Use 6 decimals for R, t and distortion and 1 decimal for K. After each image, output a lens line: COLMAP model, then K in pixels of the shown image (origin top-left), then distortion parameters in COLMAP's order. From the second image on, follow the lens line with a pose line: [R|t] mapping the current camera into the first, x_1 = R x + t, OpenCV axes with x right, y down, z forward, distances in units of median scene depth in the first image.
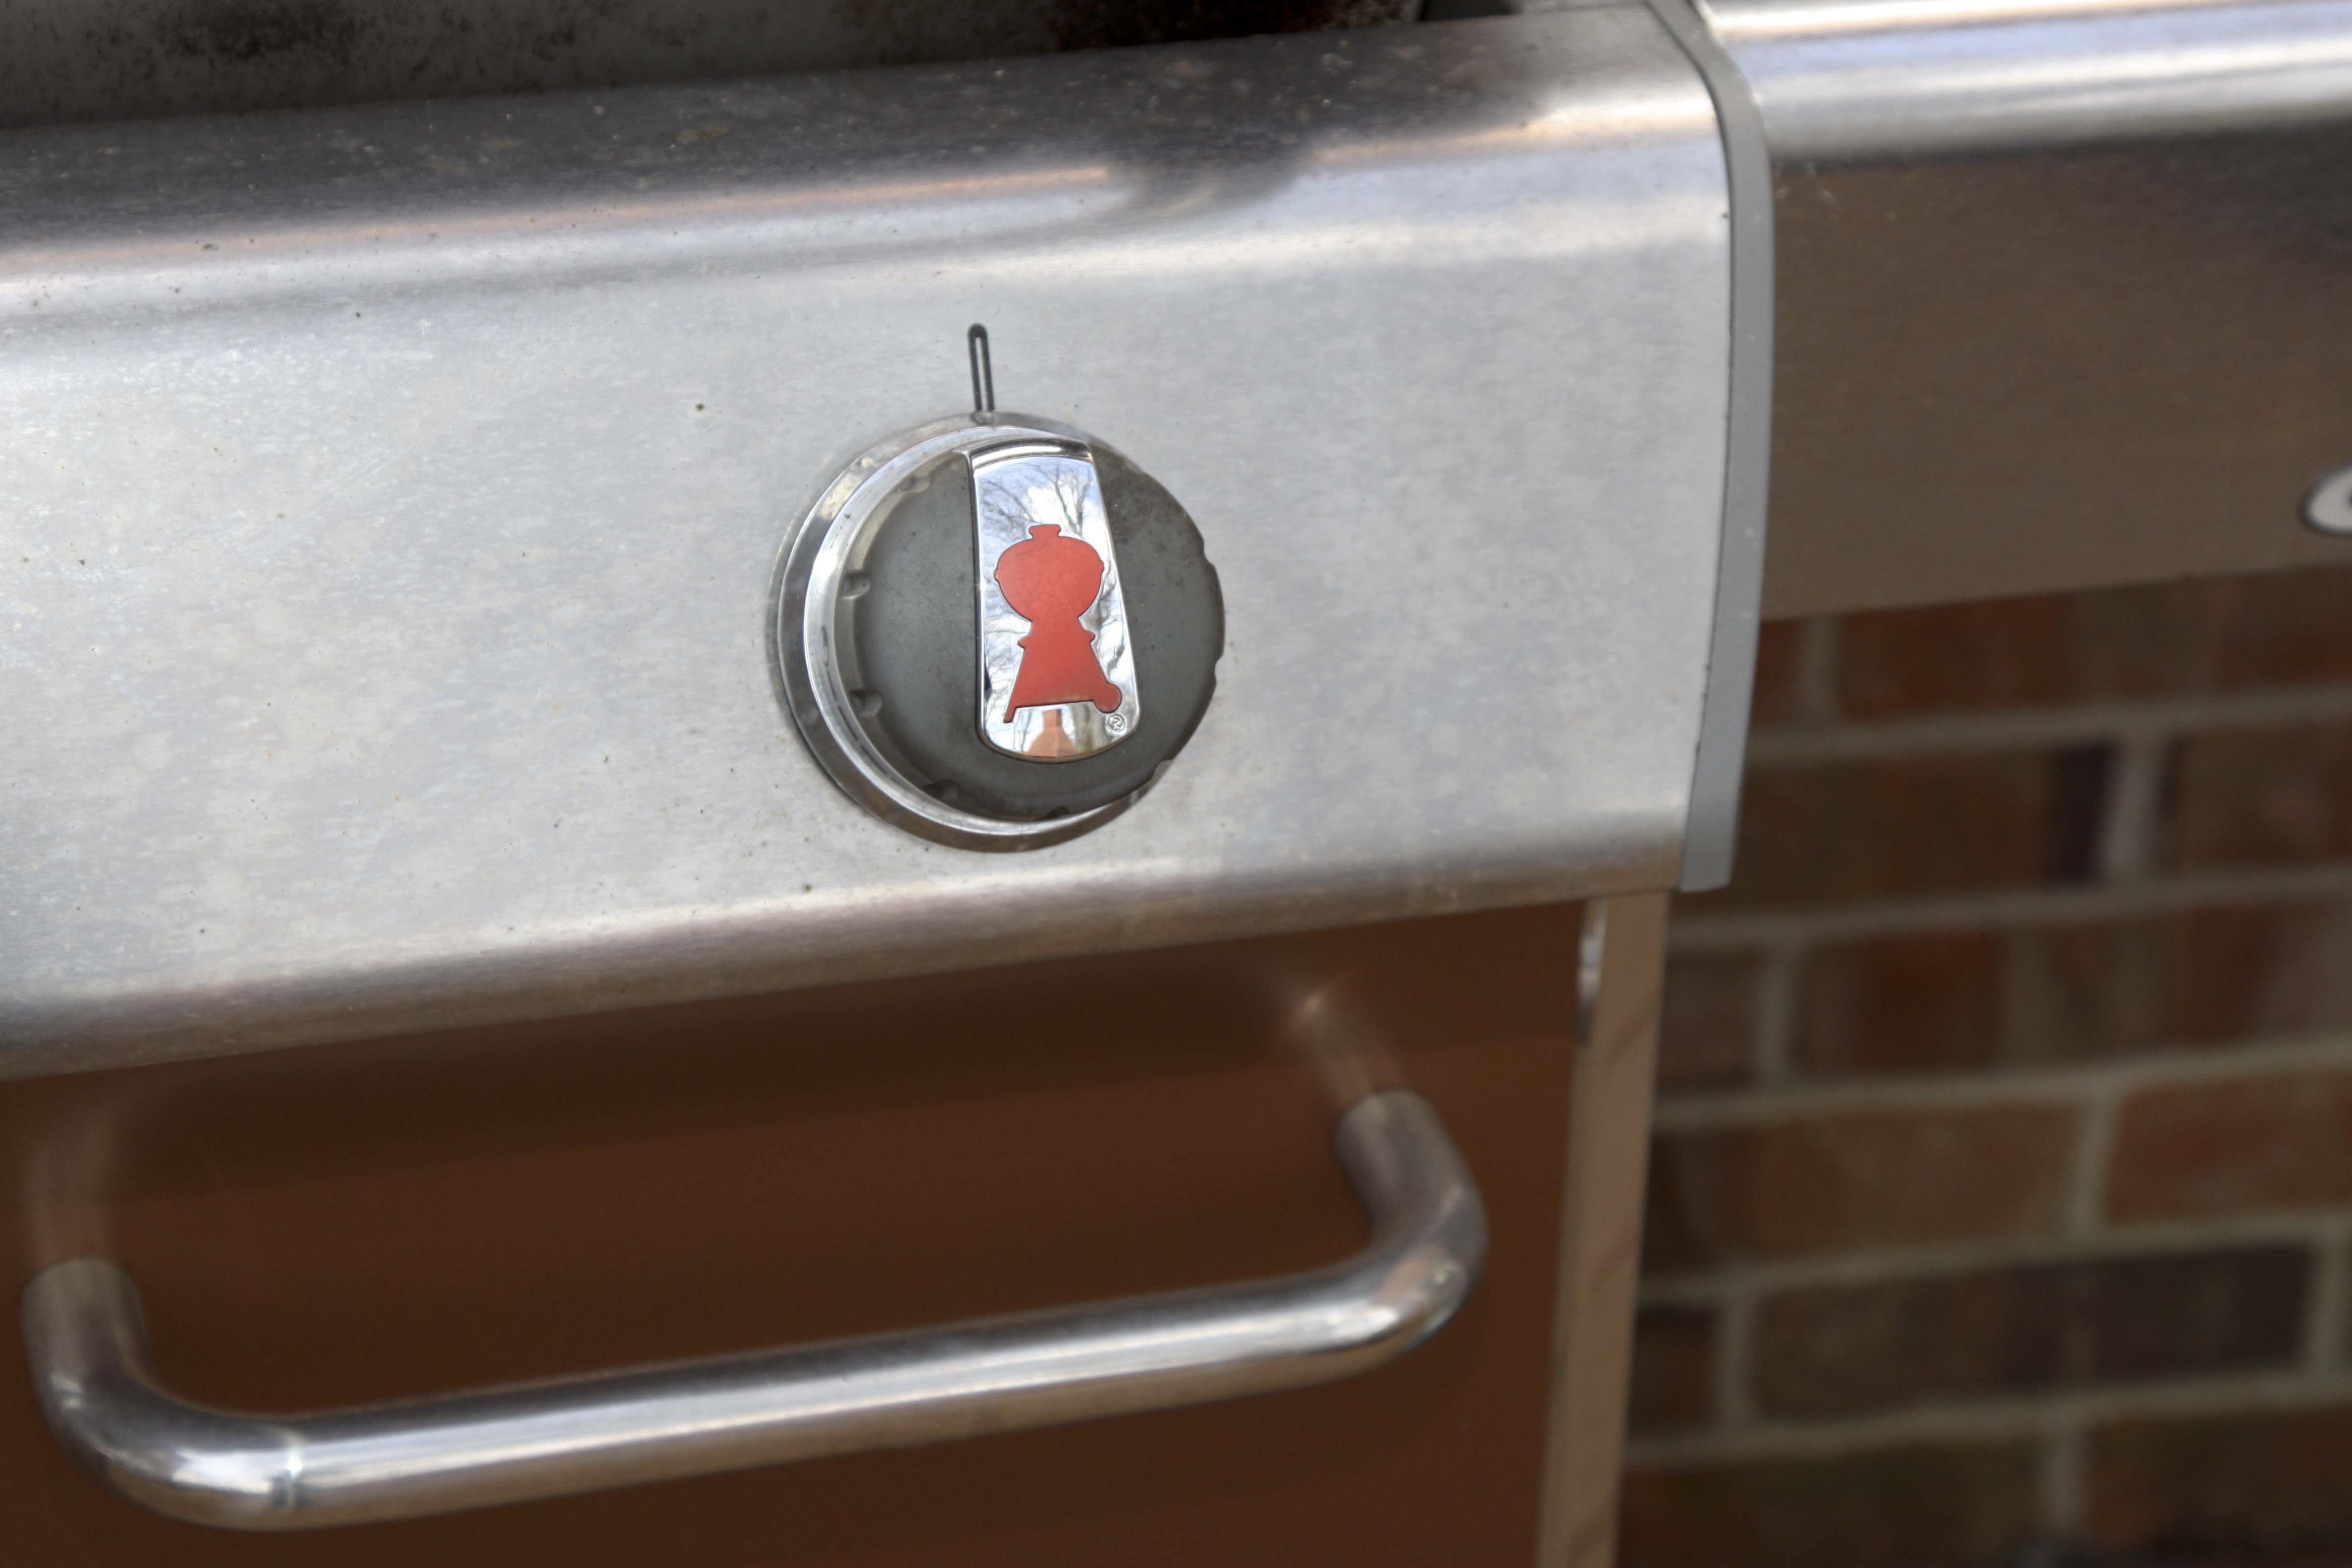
lens RADIAL K [[6134.7, 0, 1199.4], [0, 6134.7, 786.3], [0, 0, 1]] dist [0.180261, 0.000000]
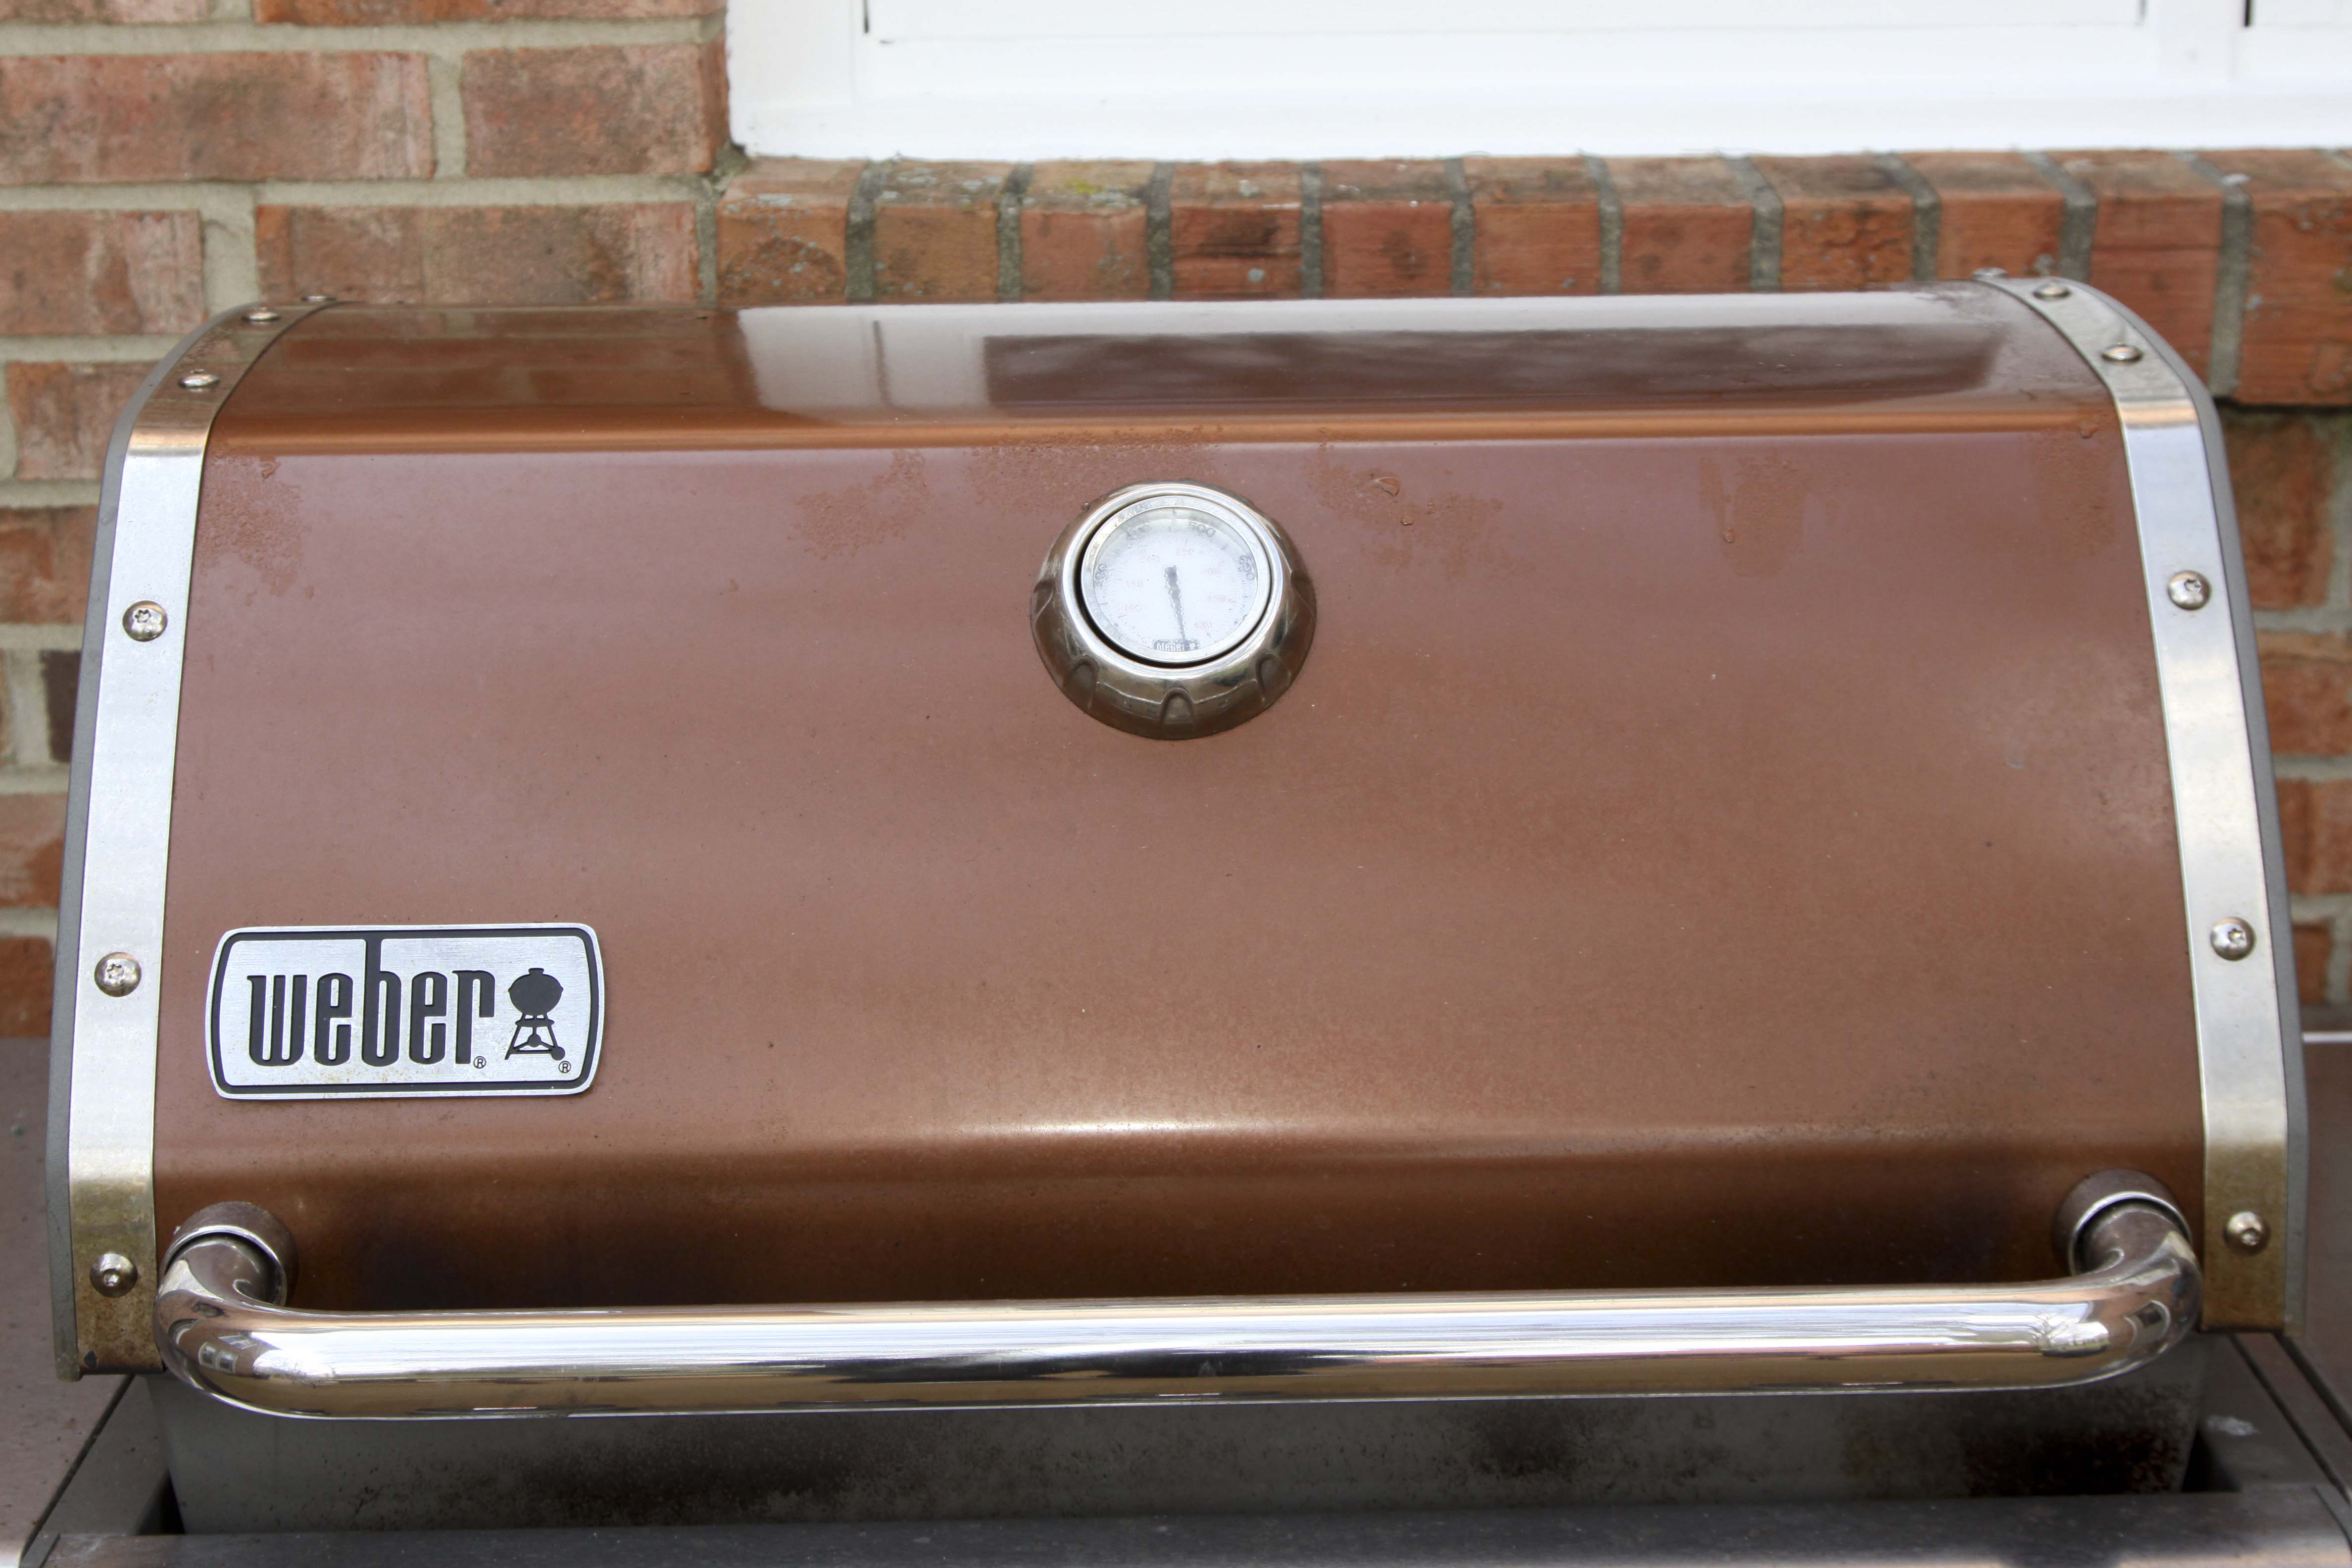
lens RADIAL K [[3912.3, 0, 1228.8], [0, 3912.3, 729.3], [0, 0, 1]] dist [0.013581, 0.000000]
pose [[0.972035, 0.012095, -0.234524, 0.032586], [-0.082659, 0.952384, -0.293481, 0.019078], [0.219807, 0.304660, 0.926751, -0.163711]]
